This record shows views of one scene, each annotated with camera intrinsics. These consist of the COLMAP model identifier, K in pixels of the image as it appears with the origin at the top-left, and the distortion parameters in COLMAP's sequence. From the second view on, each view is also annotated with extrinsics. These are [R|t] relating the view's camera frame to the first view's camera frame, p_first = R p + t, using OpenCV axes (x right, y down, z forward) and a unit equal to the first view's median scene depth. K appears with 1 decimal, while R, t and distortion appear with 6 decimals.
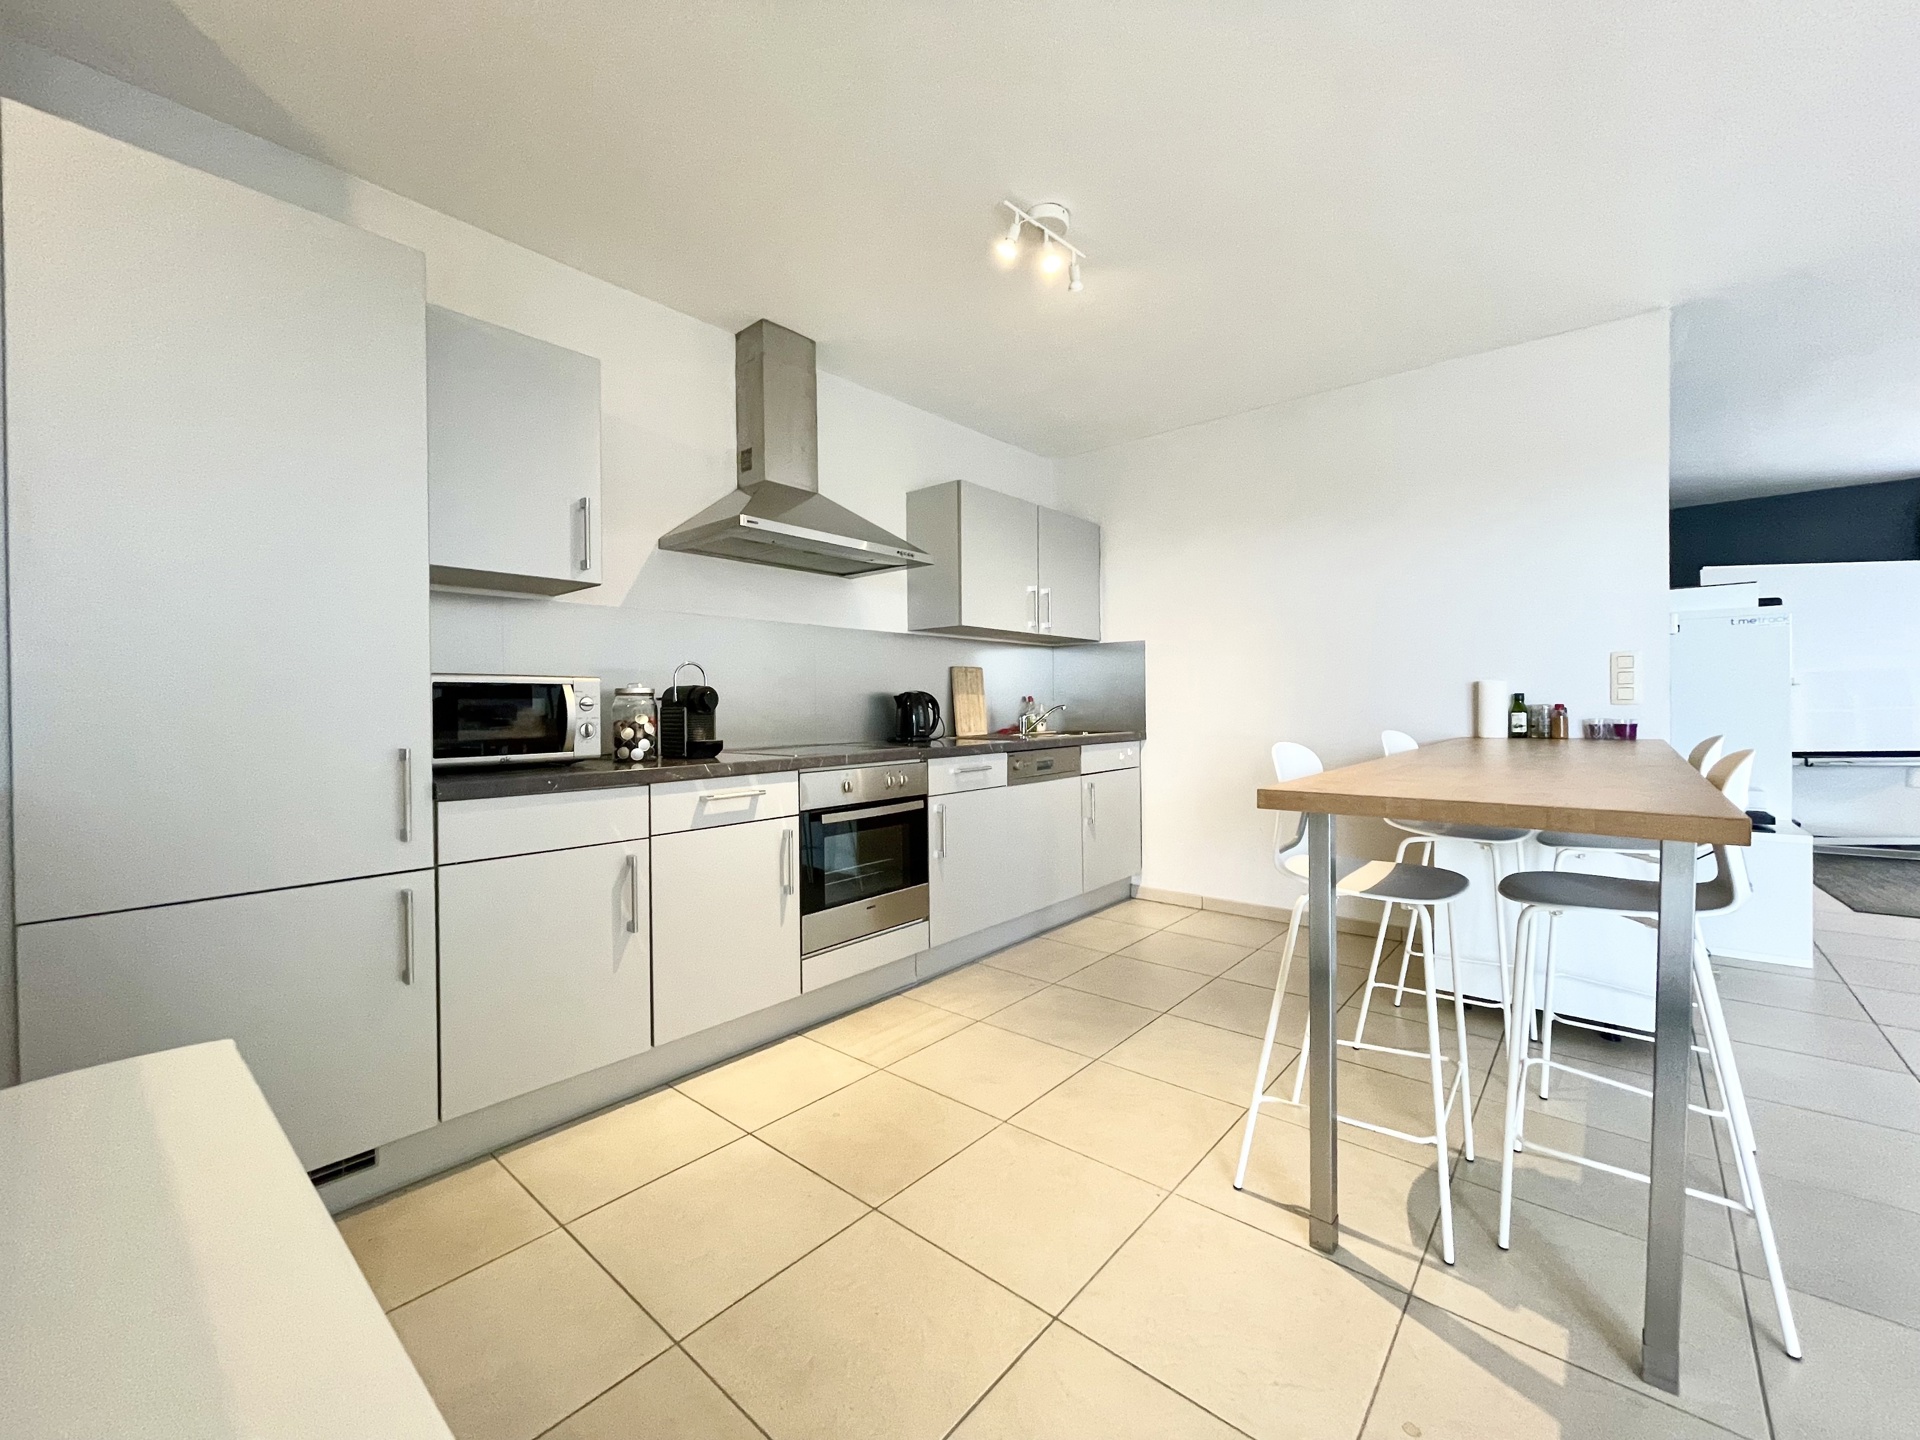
lens RADIAL K [[774.0, 0, 959.0], [0, 774.0, 724.4], [0, 0, 1]] dist [-0.001929, -0.000475]
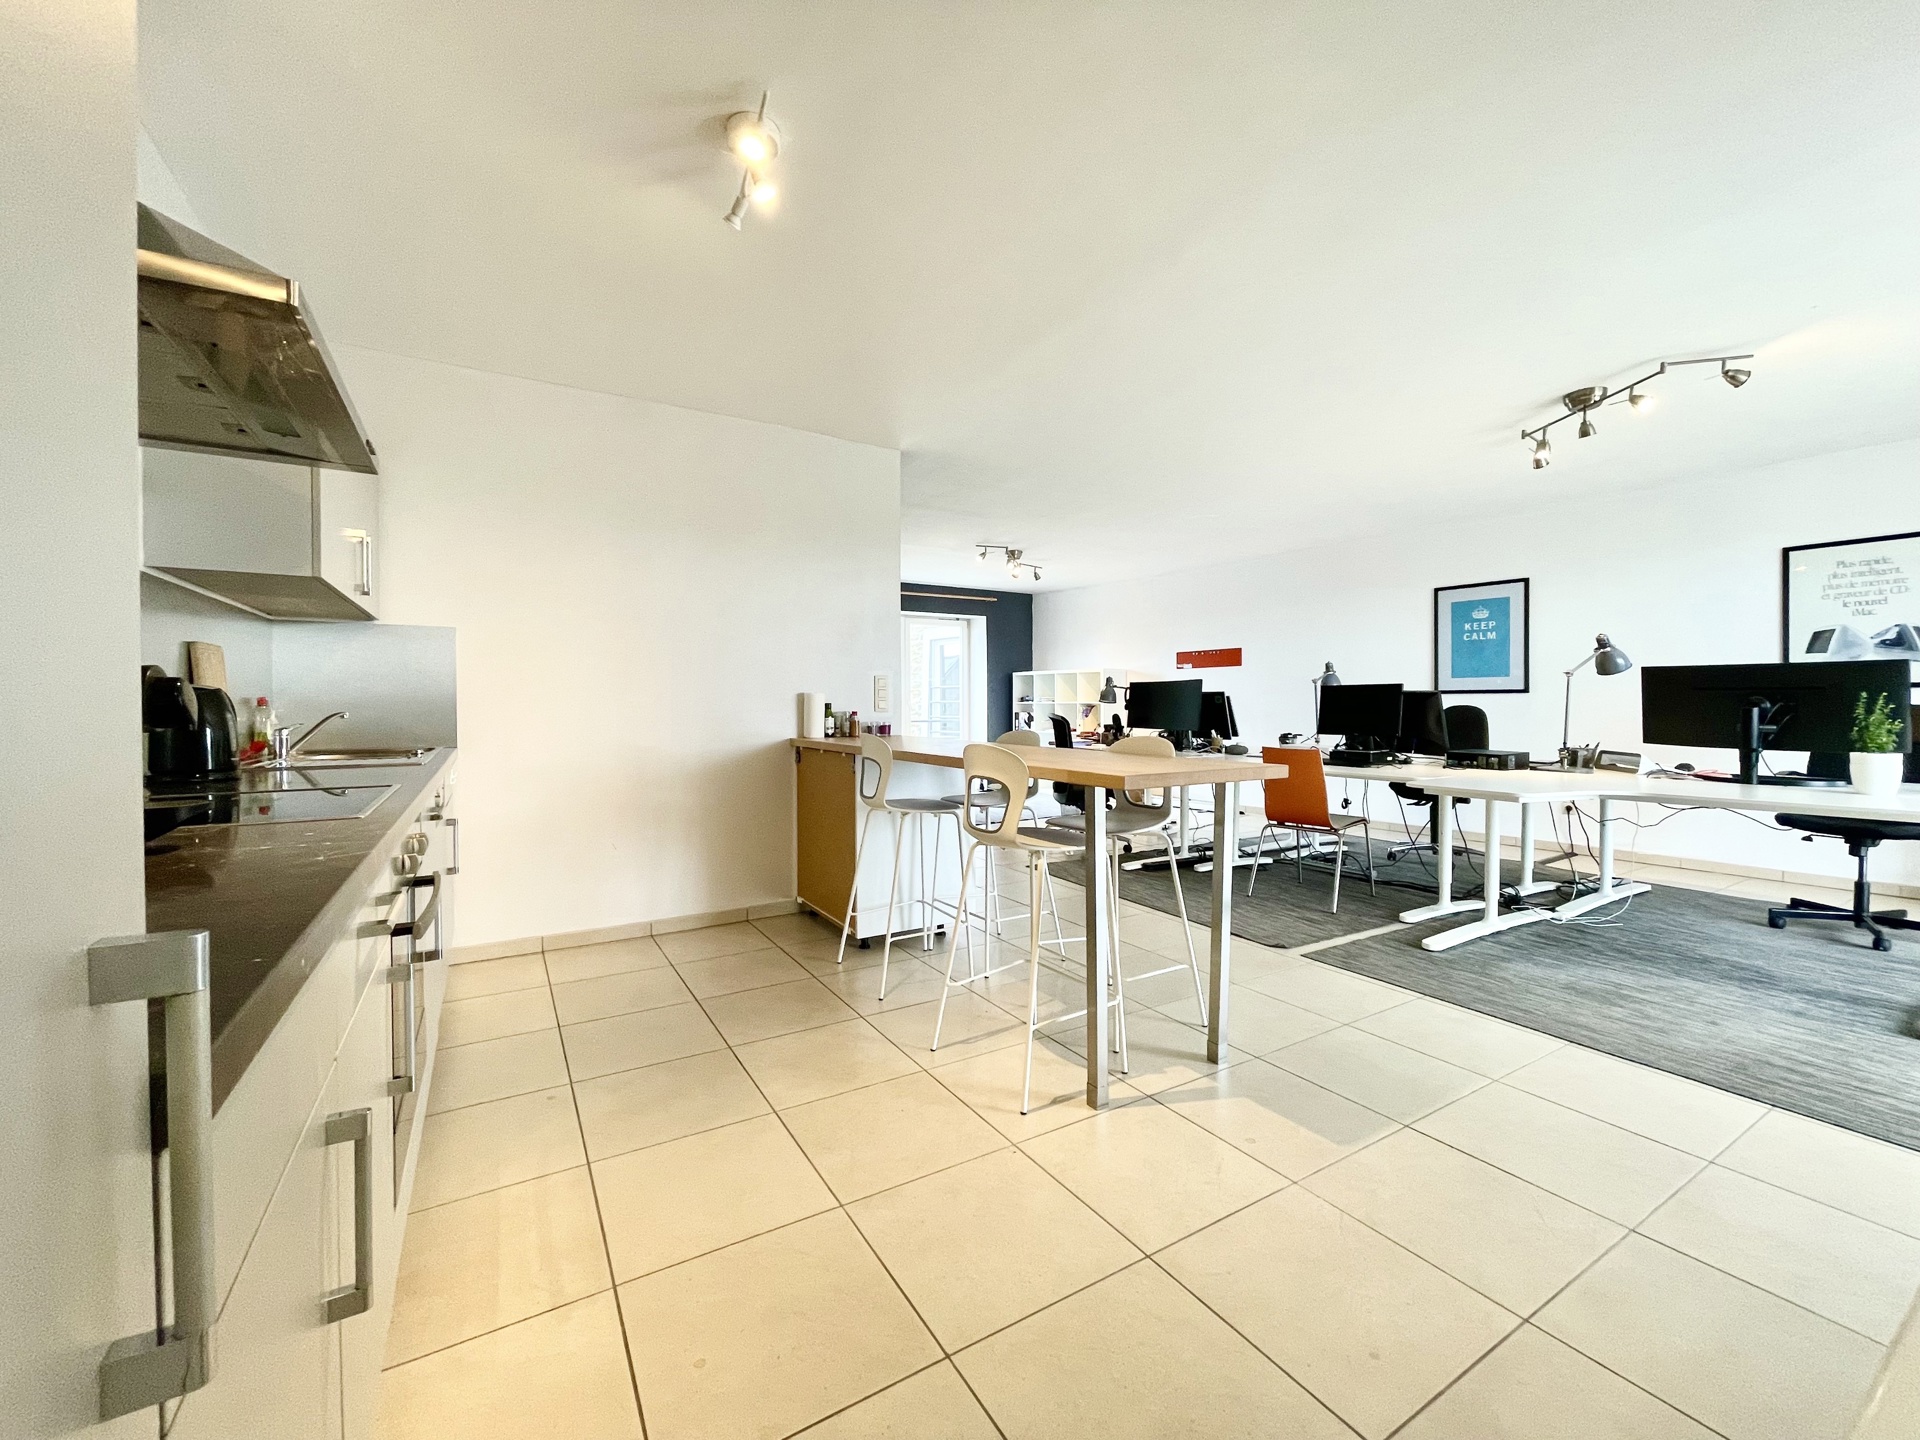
lens RADIAL K [[774.0, 0, 960.1], [0, 774.0, 705.7], [0, 0, 1]] dist [-0.001929, -0.000475]
pose [[0.310940, 0.009759, 0.950379, -0.453648], [0.018490, 0.999696, -0.016315, -0.009872], [-0.950250, 0.022645, 0.310665, 0.382903]]
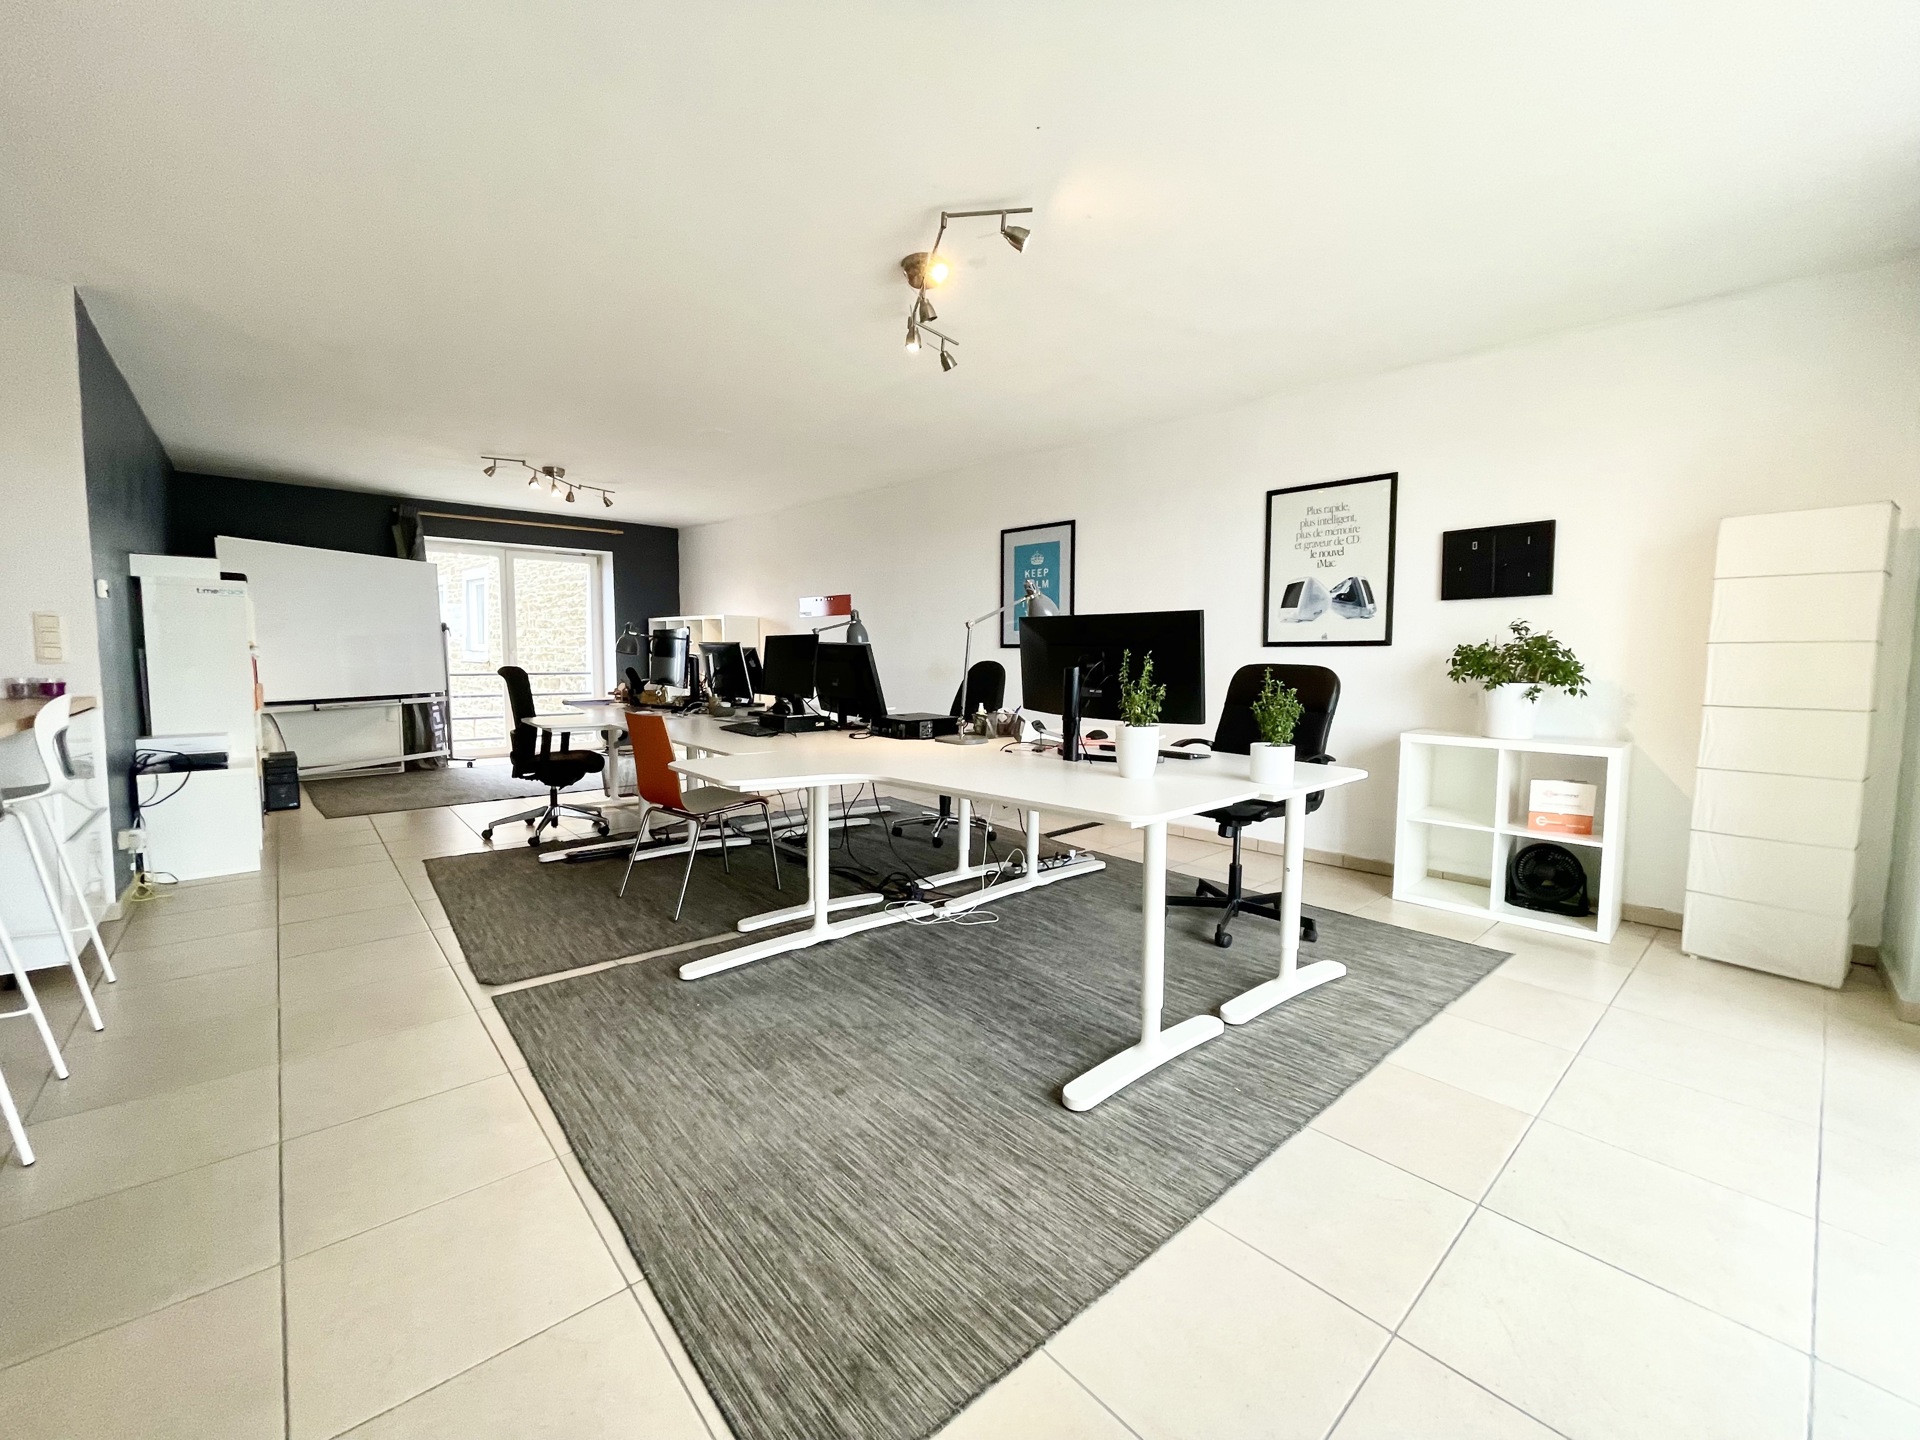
lens RADIAL K [[774.0, 0, 969.5], [0, 774.0, 703.1], [0, 0, 1]] dist [-0.001929, -0.000475]
pose [[0.131381, -0.047297, 0.990203, 0.009321], [0.011711, 0.998866, 0.046157, -0.005918], [-0.991263, 0.005532, 0.131785, -0.316592]]
